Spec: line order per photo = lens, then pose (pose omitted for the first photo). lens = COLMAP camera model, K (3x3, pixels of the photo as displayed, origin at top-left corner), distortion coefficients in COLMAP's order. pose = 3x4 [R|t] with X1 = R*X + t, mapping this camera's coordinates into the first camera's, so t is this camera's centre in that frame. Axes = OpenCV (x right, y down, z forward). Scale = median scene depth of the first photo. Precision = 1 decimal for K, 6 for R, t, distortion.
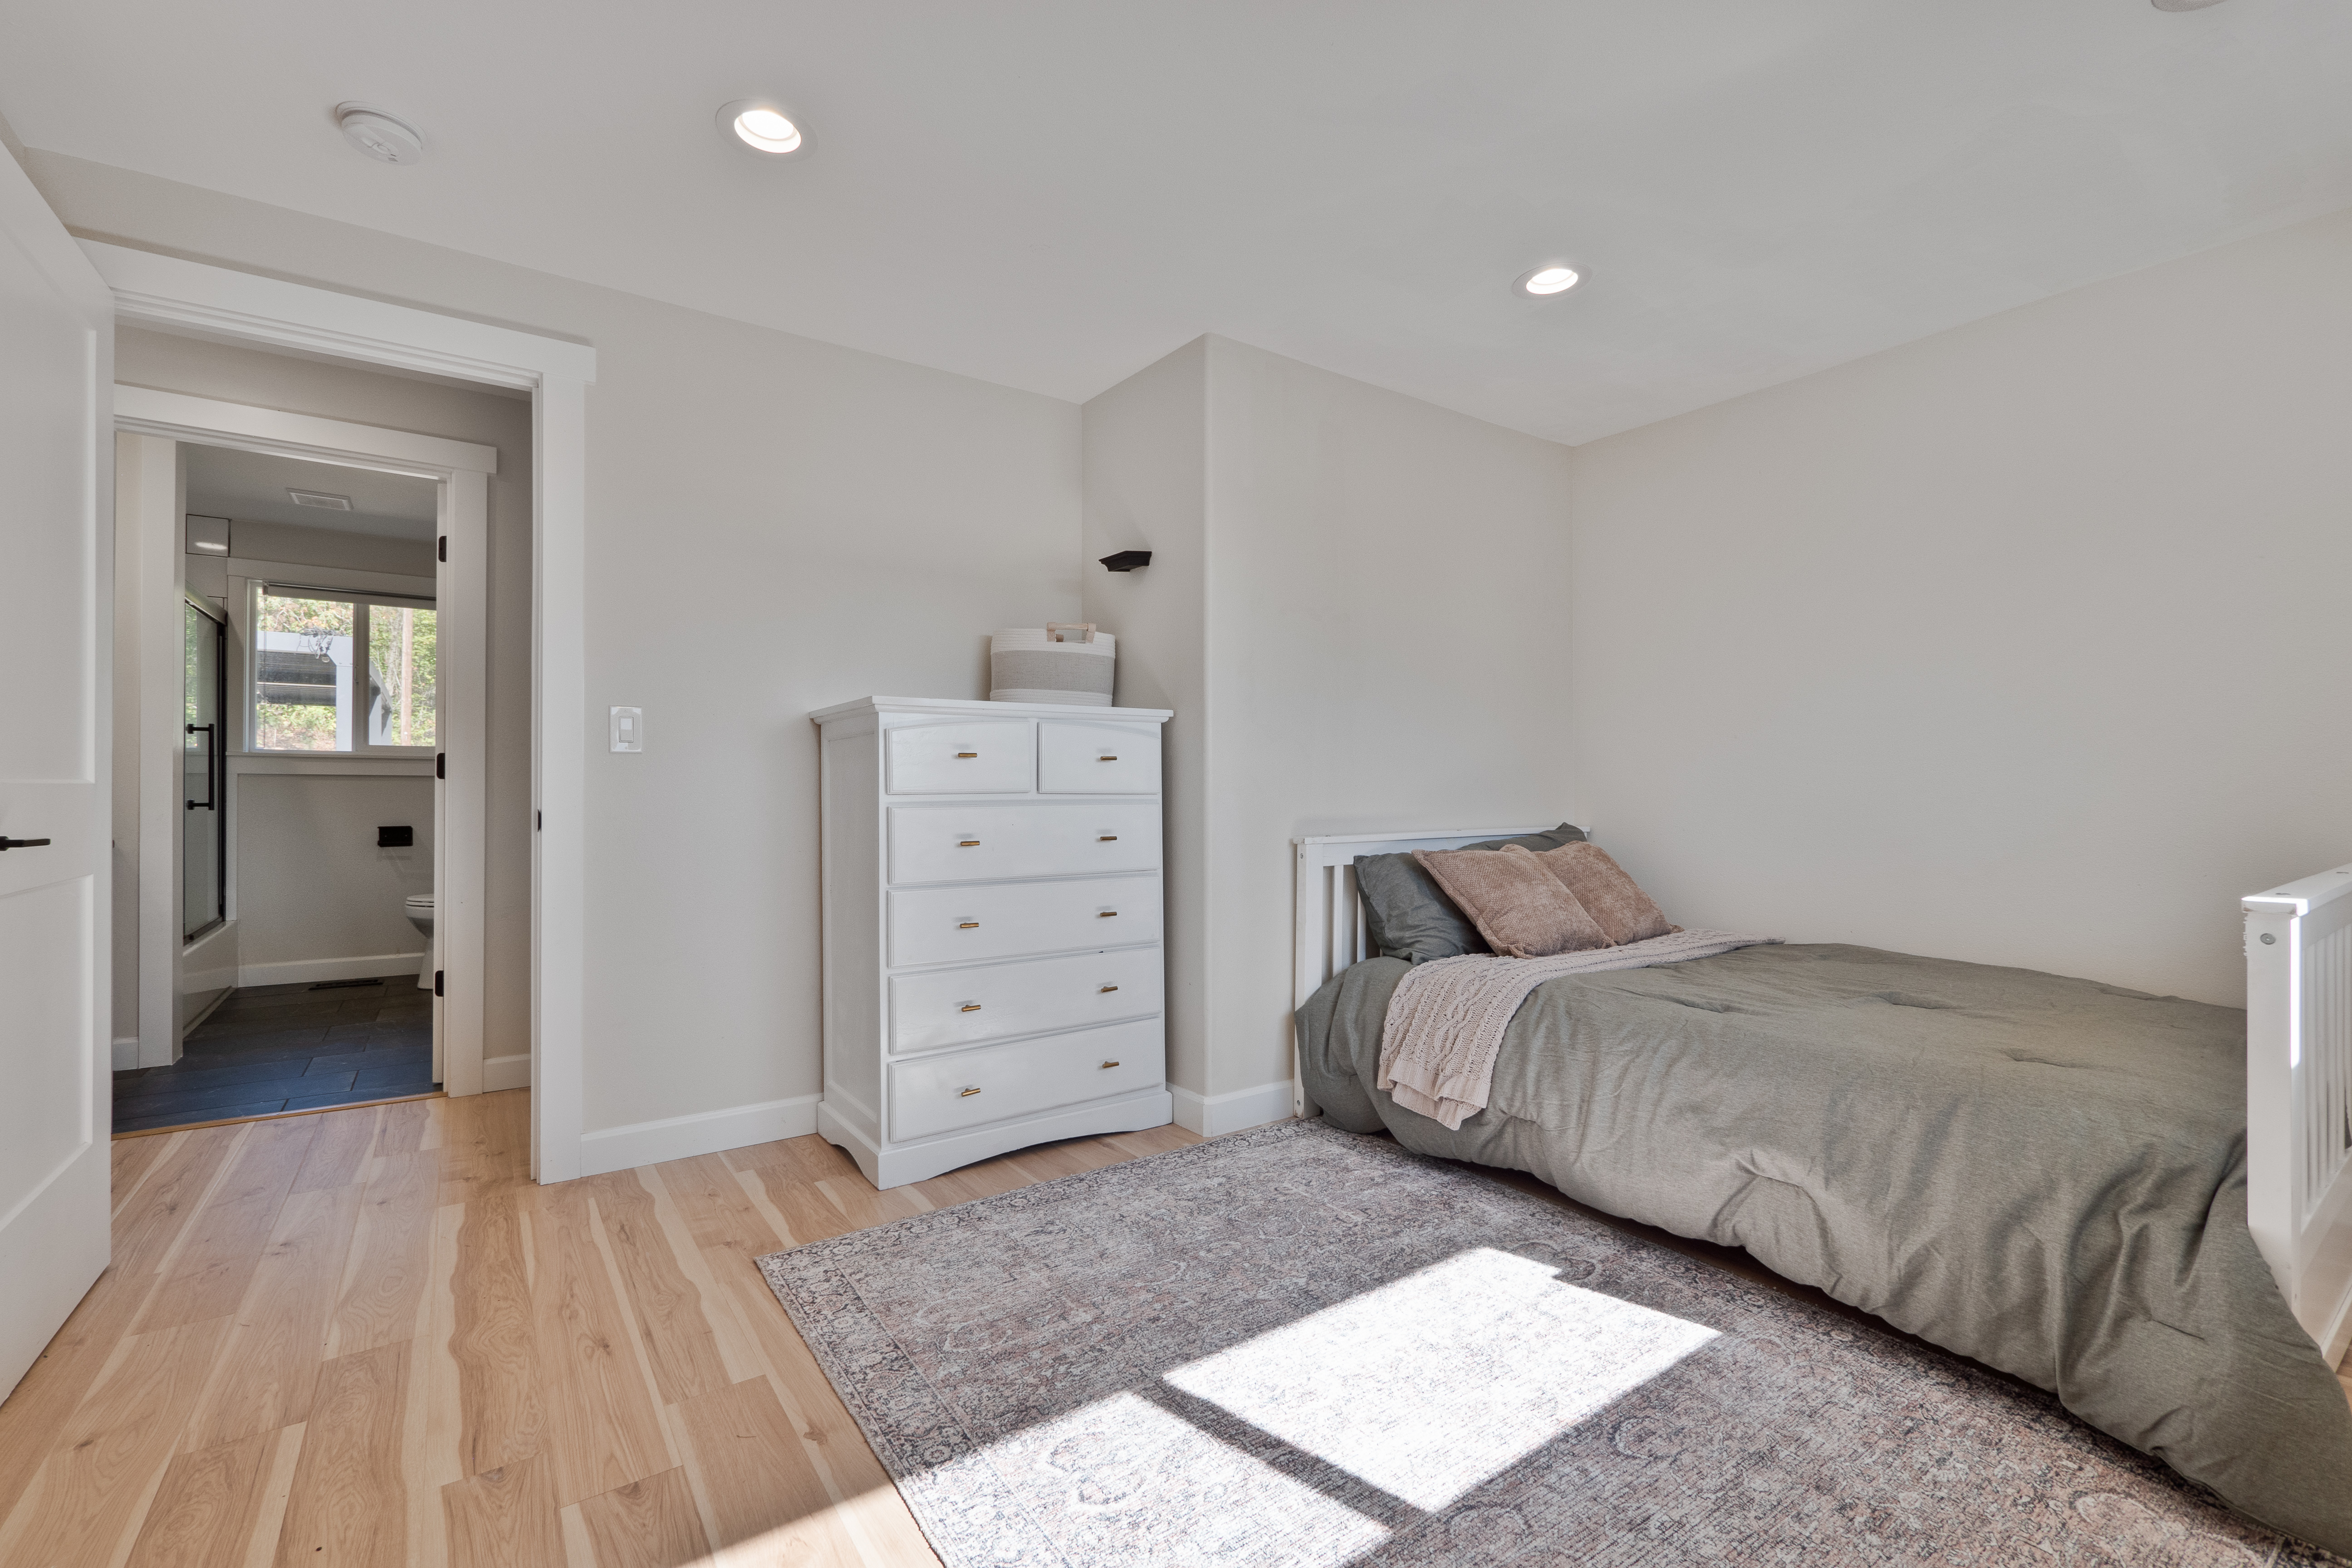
lens RADIAL K [[1046.0, 0, 1176.0], [0, 1046.0, 784.0], [0, 0, 1]] dist [-0.001390, -0.000299]
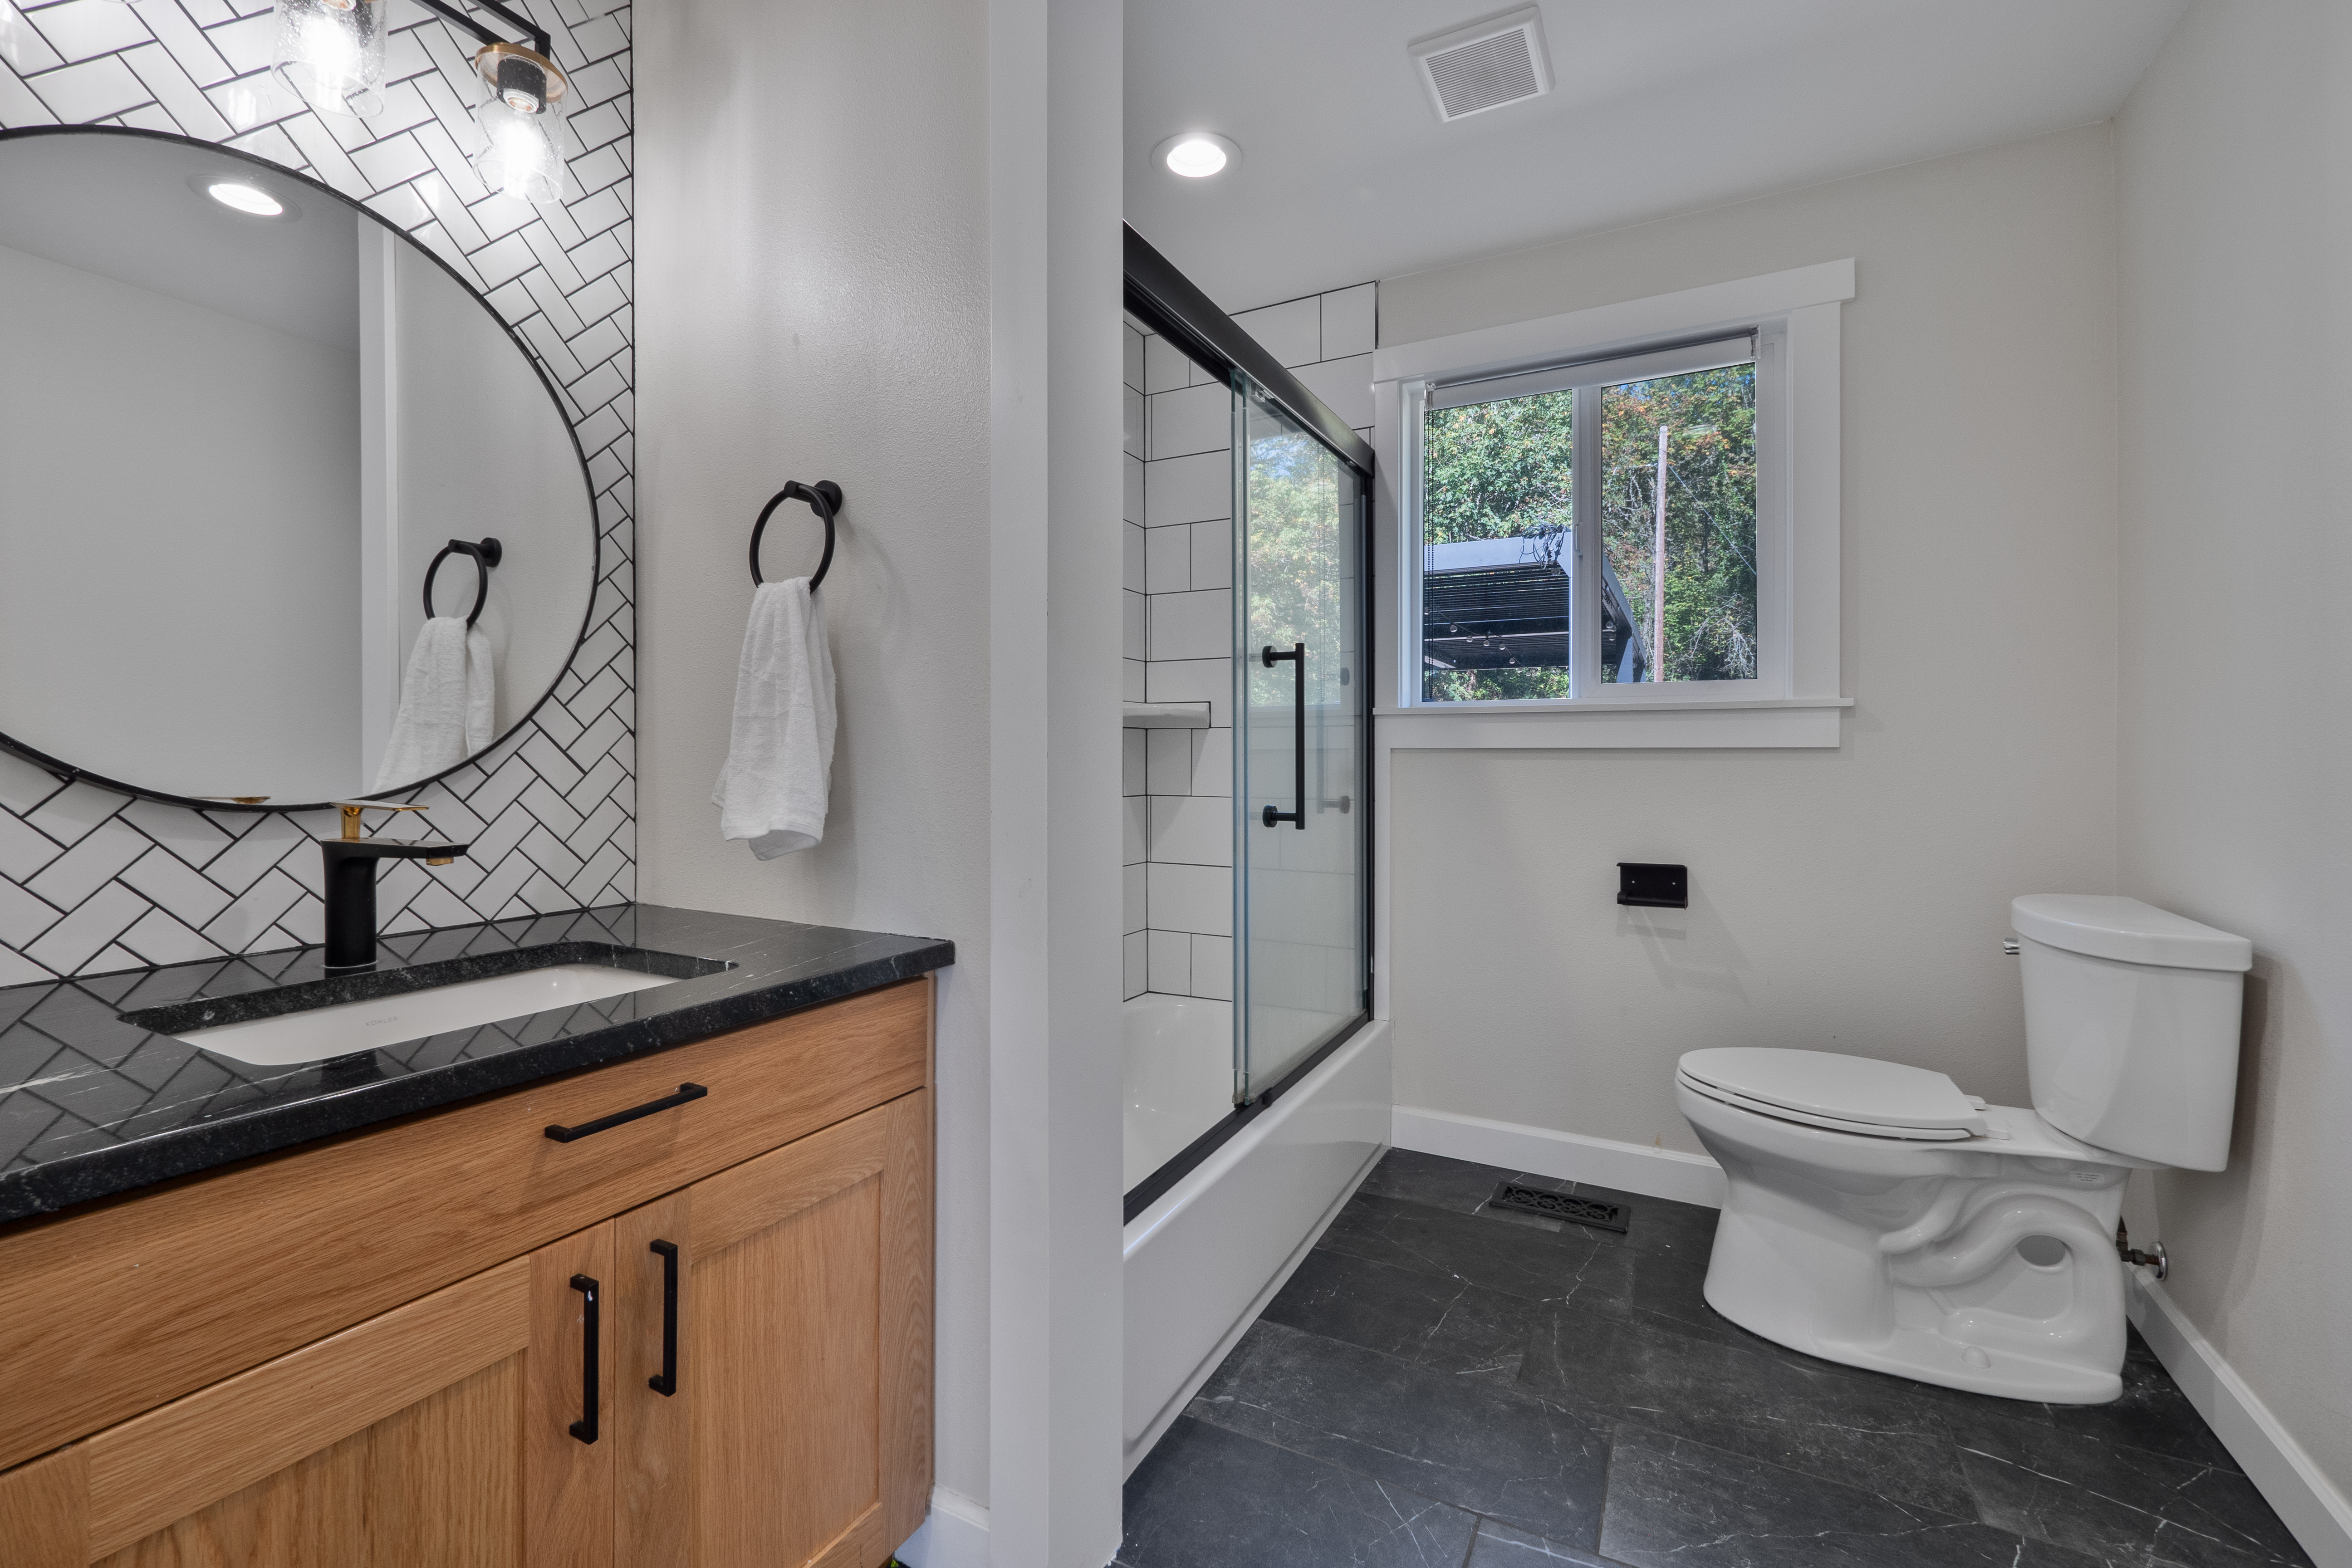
lens RADIAL K [[966.4, 0, 1172.4], [0, 966.4, 755.3], [0, 0, 1]] dist [0.000098, 0.000008]
pose [[0.454755, 0.004053, -0.890607, -0.465538], [-0.000066, 0.999990, 0.004517, -0.008376], [0.890616, -0.001996, 0.454751, 0.620108]]
